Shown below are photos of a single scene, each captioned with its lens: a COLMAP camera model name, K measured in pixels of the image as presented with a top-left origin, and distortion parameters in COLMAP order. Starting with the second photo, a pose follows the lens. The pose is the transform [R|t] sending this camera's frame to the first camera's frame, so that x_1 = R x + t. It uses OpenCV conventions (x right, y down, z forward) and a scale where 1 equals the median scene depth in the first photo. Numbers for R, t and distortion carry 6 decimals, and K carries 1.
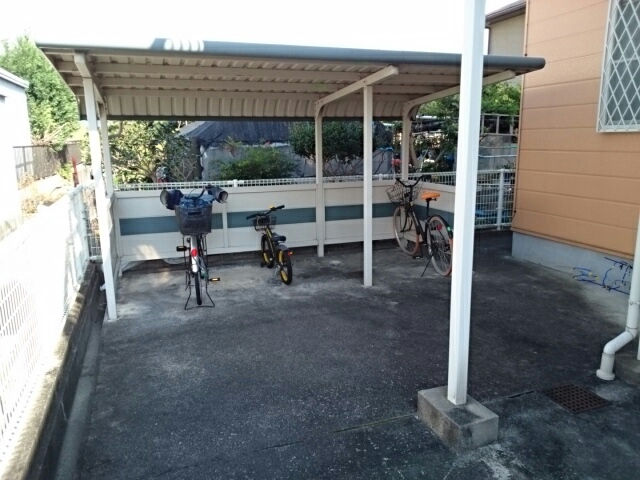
lens RADIAL K [[511.6, 0, 320.0], [0, 511.6, 240.0], [0, 0, 1]] dist [0.032140, -0.002880]
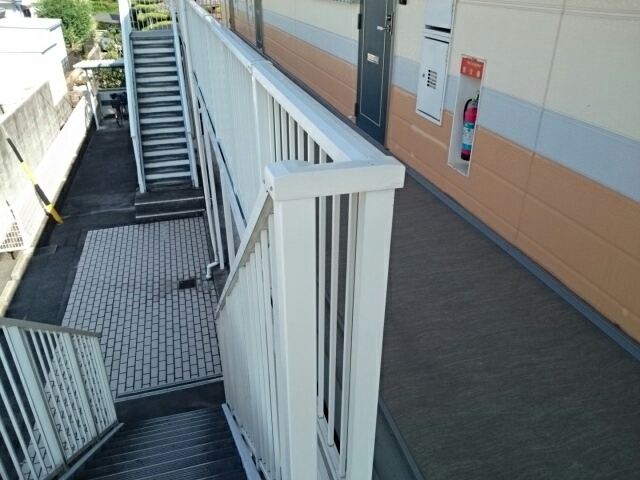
lens RADIAL K [[511.6, 0, 320.0], [0, 511.6, 240.0], [0, 0, 1]] dist [0.032140, -0.002880]
pose [[0.997694, 0.038474, -0.055921, 1.466785], [-0.021080, 0.958733, 0.283524, -0.182749], [0.064521, -0.281691, 0.957333, -2.765772]]
